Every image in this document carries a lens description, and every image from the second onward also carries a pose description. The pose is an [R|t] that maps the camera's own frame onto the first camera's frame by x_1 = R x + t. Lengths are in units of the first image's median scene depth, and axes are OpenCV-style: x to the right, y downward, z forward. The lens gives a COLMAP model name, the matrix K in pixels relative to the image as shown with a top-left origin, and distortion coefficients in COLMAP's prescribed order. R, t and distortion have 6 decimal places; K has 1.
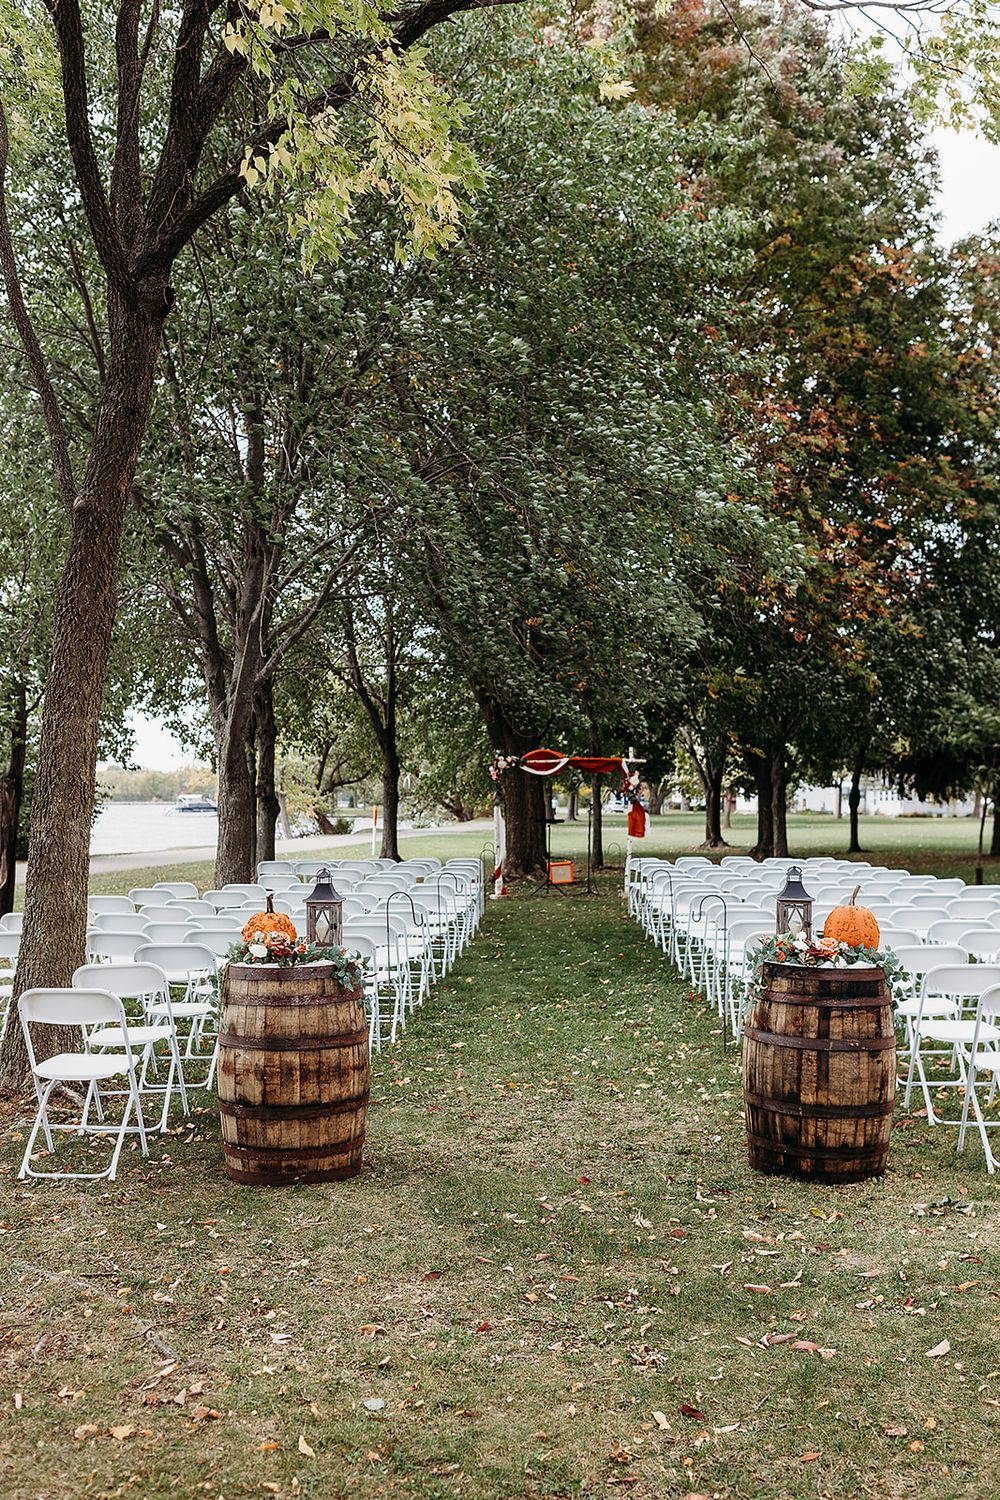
lens RADIAL K [[1518.6, 0, 500.0], [0, 1518.6, 750.0], [0, 0, 1]] dist [0.094844, -0.014390]
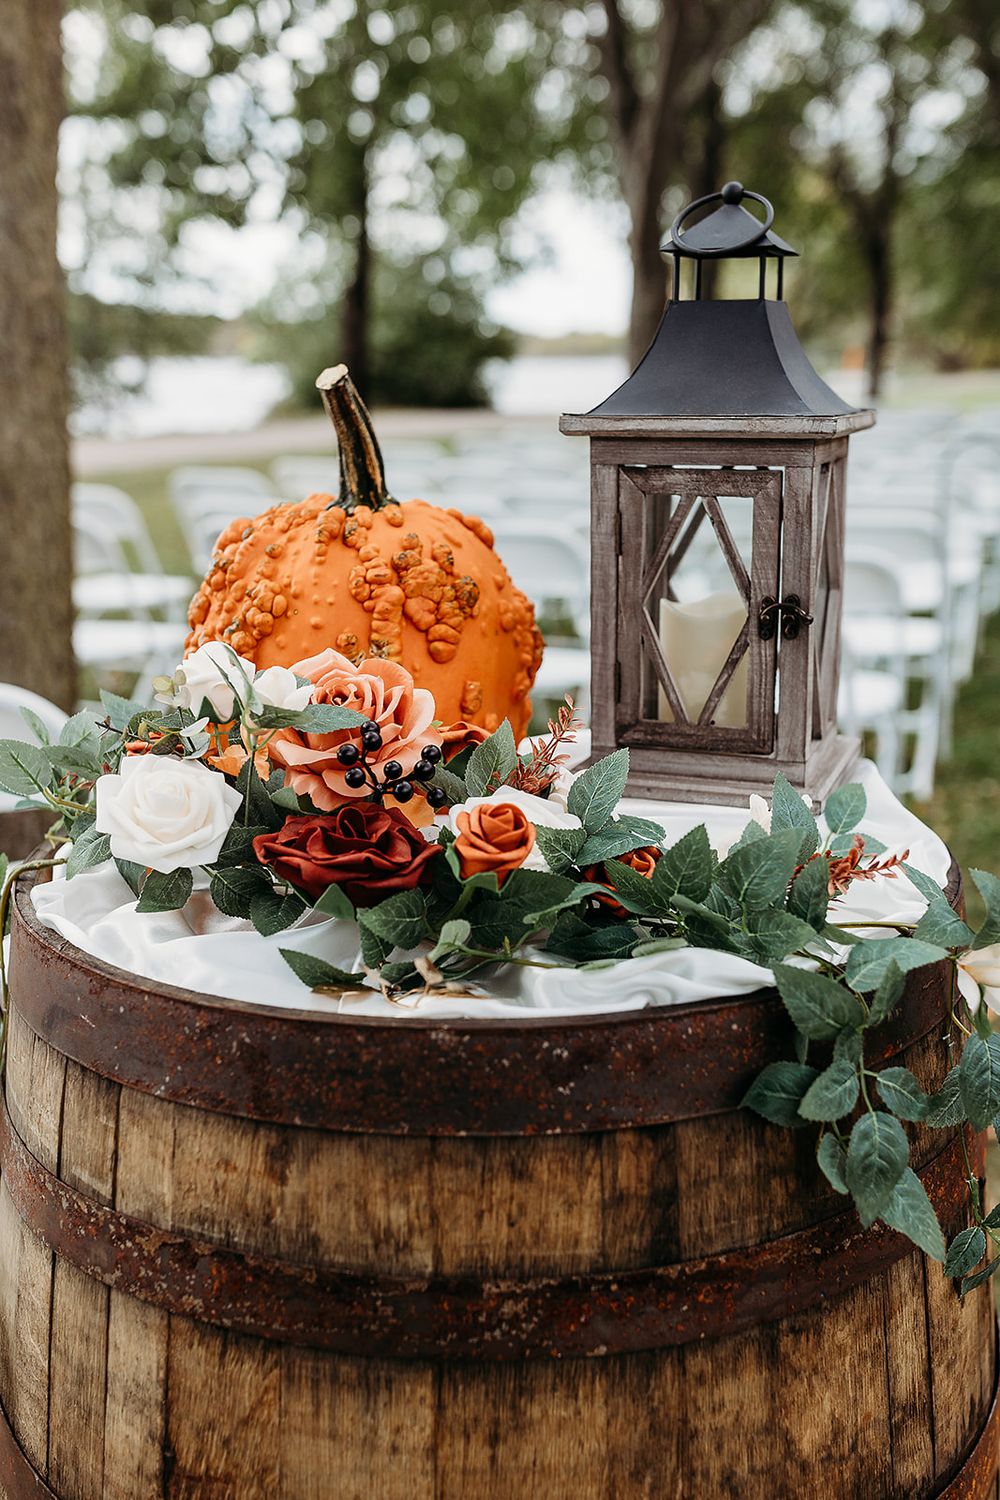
lens RADIAL K [[1518.6, 0, 500.0], [0, 1518.6, 750.0], [0, 0, 1]] dist [0.094844, -0.014390]
pose [[0.956244, 0.067724, -0.284625, -0.097368], [0.012924, 0.962113, 0.272345, 0.093481], [0.292286, -0.264107, 0.919139, 0.897759]]
